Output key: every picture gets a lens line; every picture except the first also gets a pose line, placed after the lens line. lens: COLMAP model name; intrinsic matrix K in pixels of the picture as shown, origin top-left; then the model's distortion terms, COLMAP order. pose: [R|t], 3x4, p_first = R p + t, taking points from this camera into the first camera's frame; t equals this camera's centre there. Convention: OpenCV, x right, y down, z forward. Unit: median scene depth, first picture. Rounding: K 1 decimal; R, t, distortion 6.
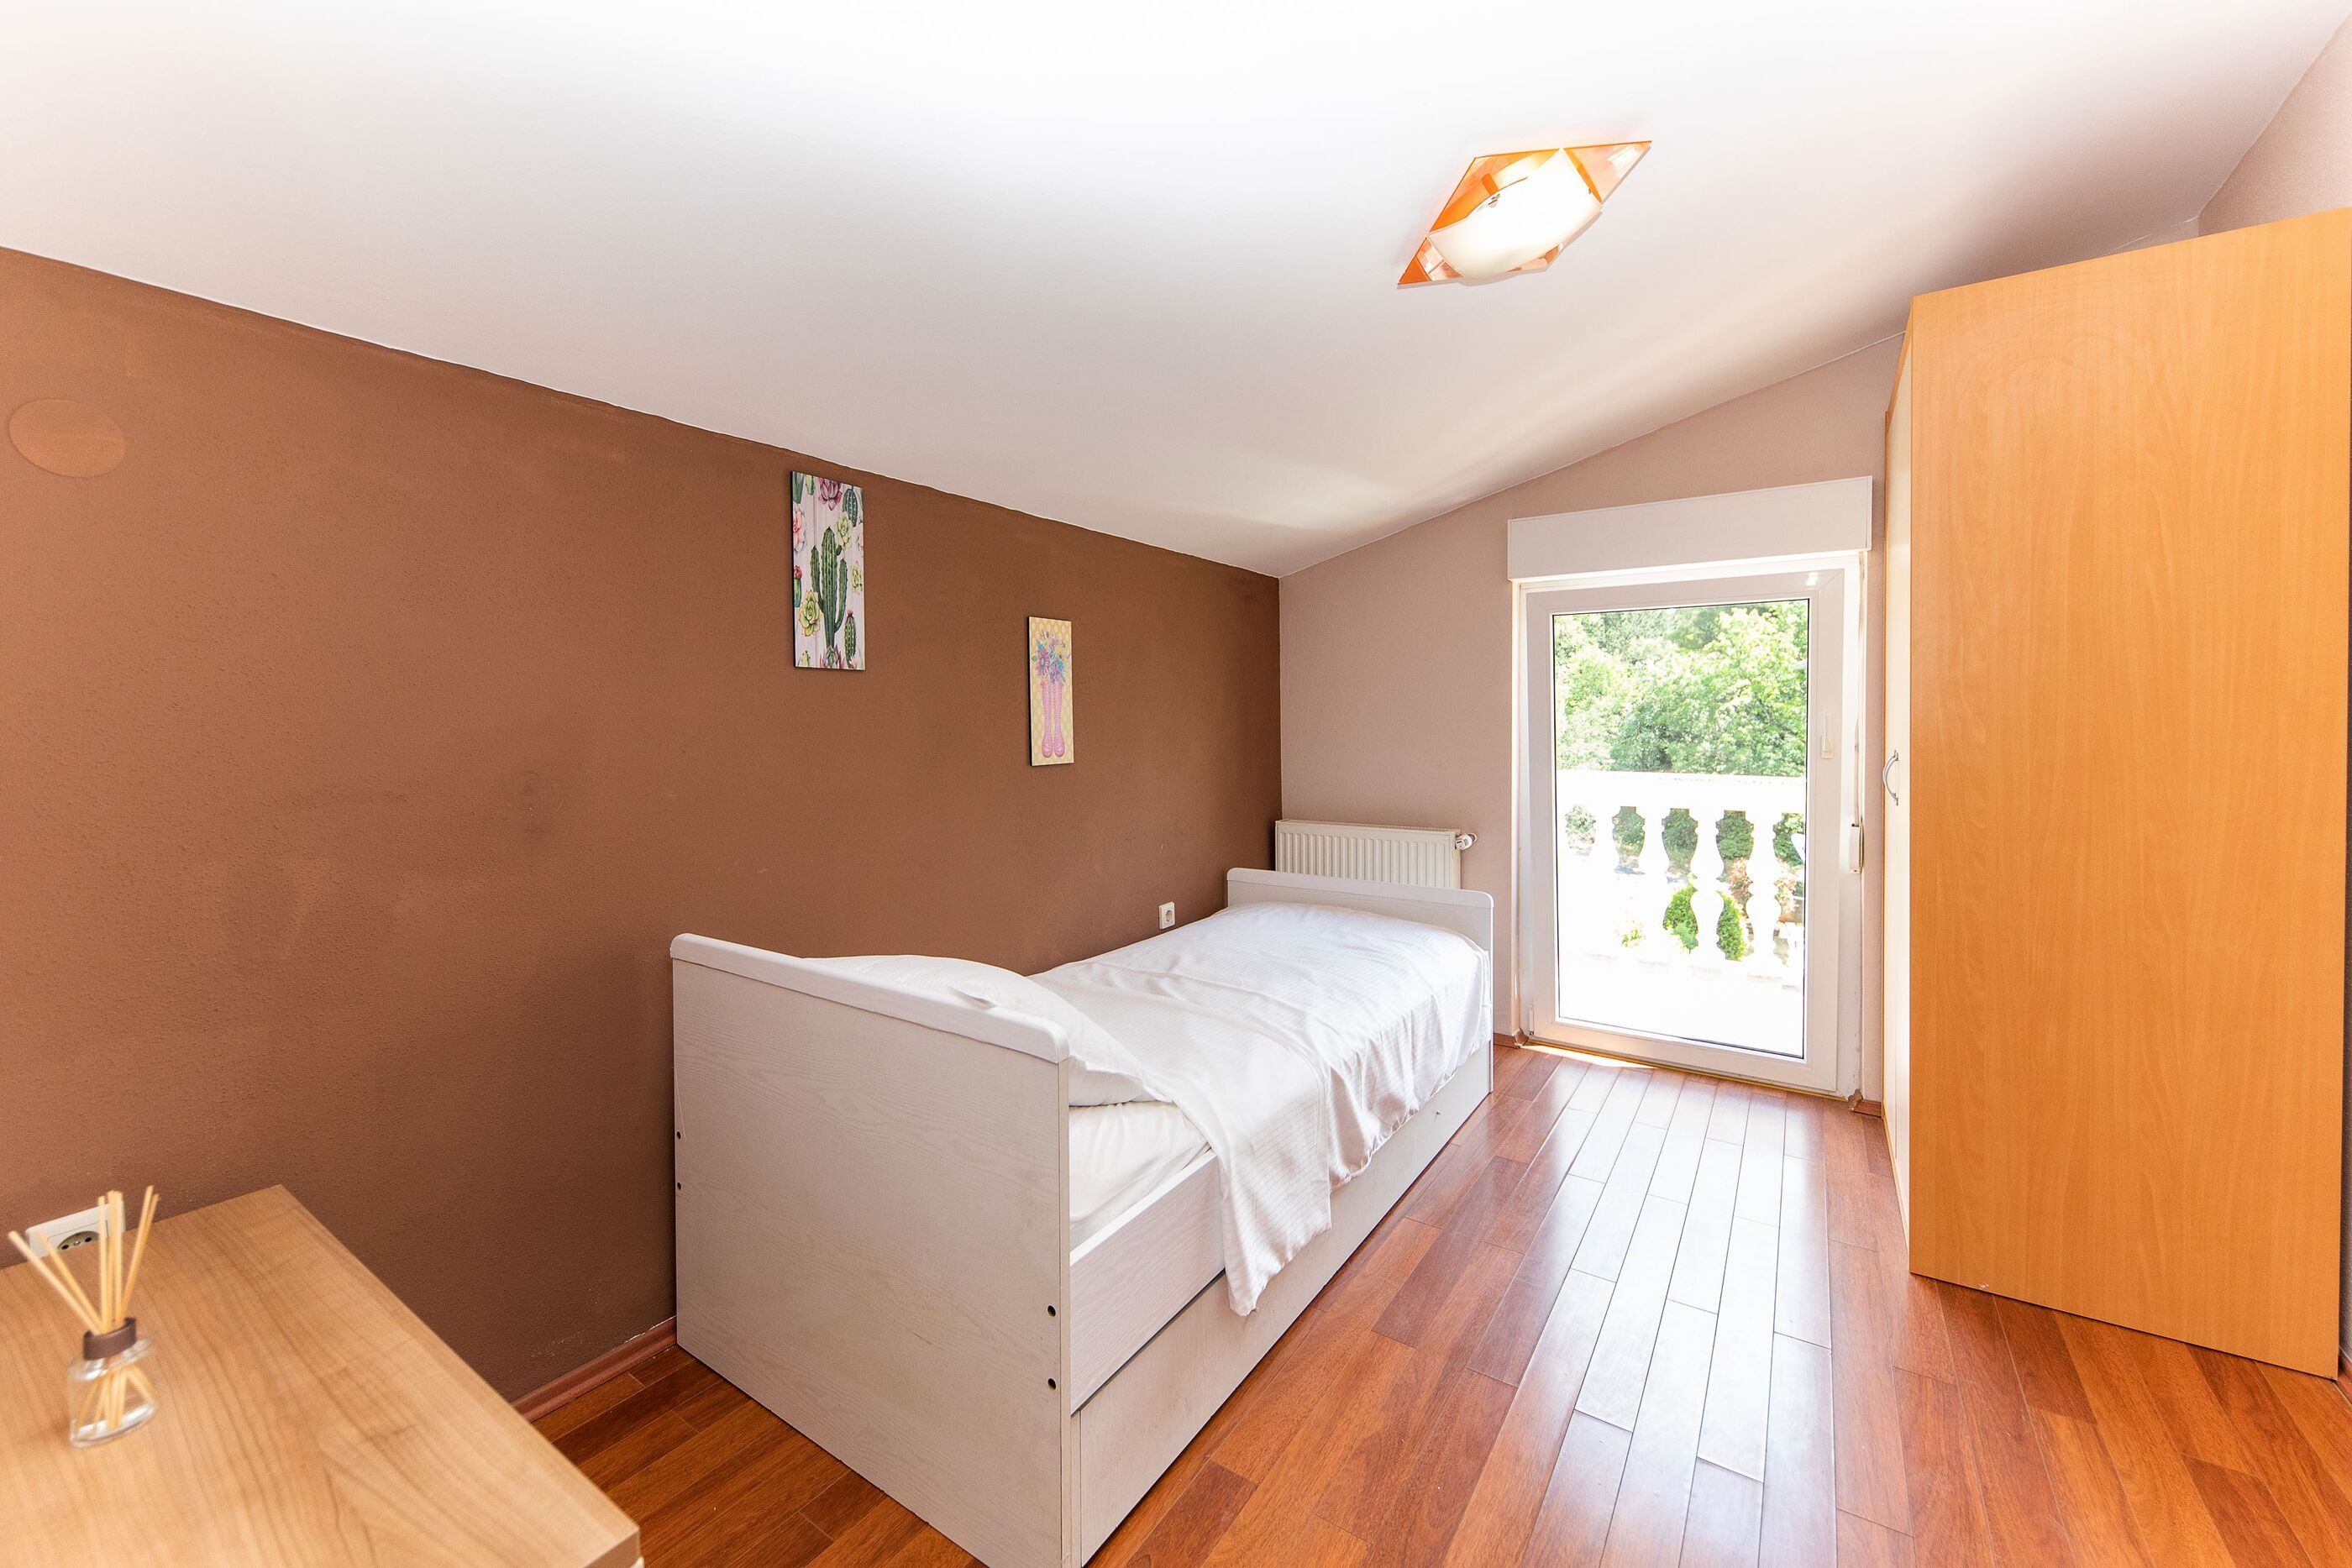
lens RADIAL K [[932.0, 0, 1179.8], [0, 932.0, 724.2], [0, 0, 1]] dist [0.002228, -0.001718]
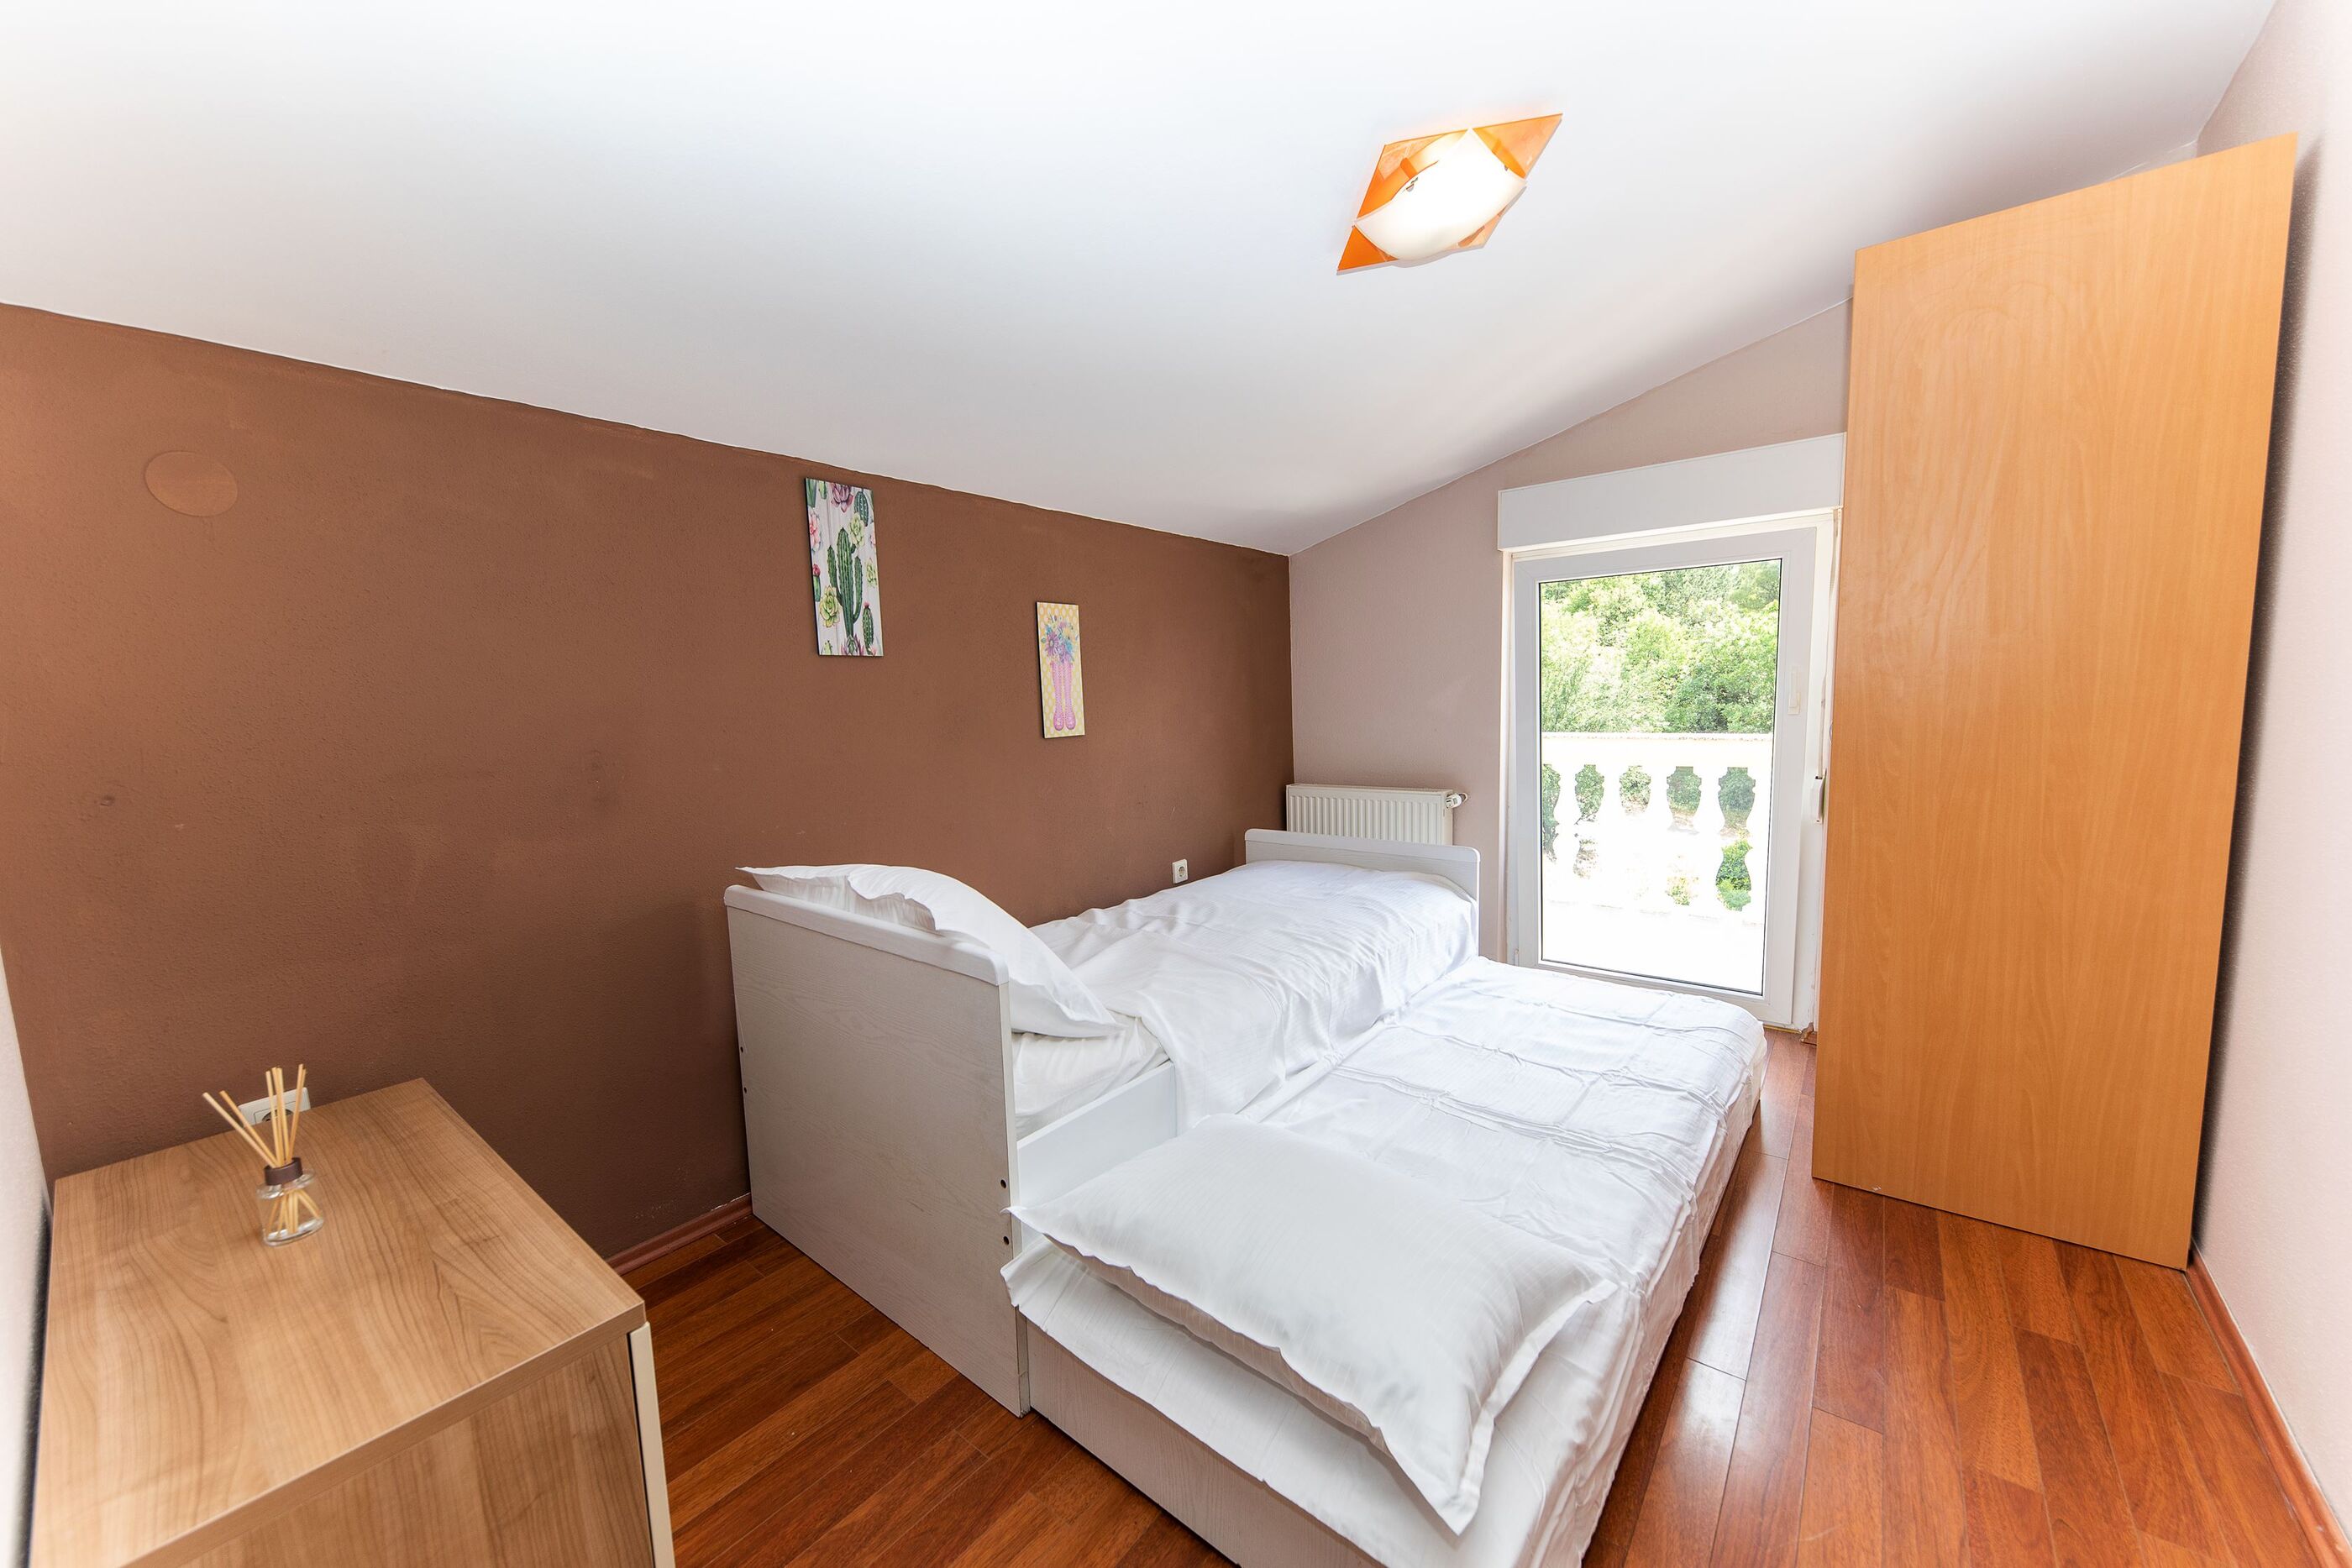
lens RADIAL K [[881.5, 0, 1176.0], [0, 881.5, 784.0], [0, 0, 1]] dist [0.000143, -0.000308]
pose [[0.996510, -0.017467, -0.081621, 0.127517], [0.025227, 0.995154, 0.095033, 0.004664], [0.079565, -0.096761, 0.992122, -0.056506]]
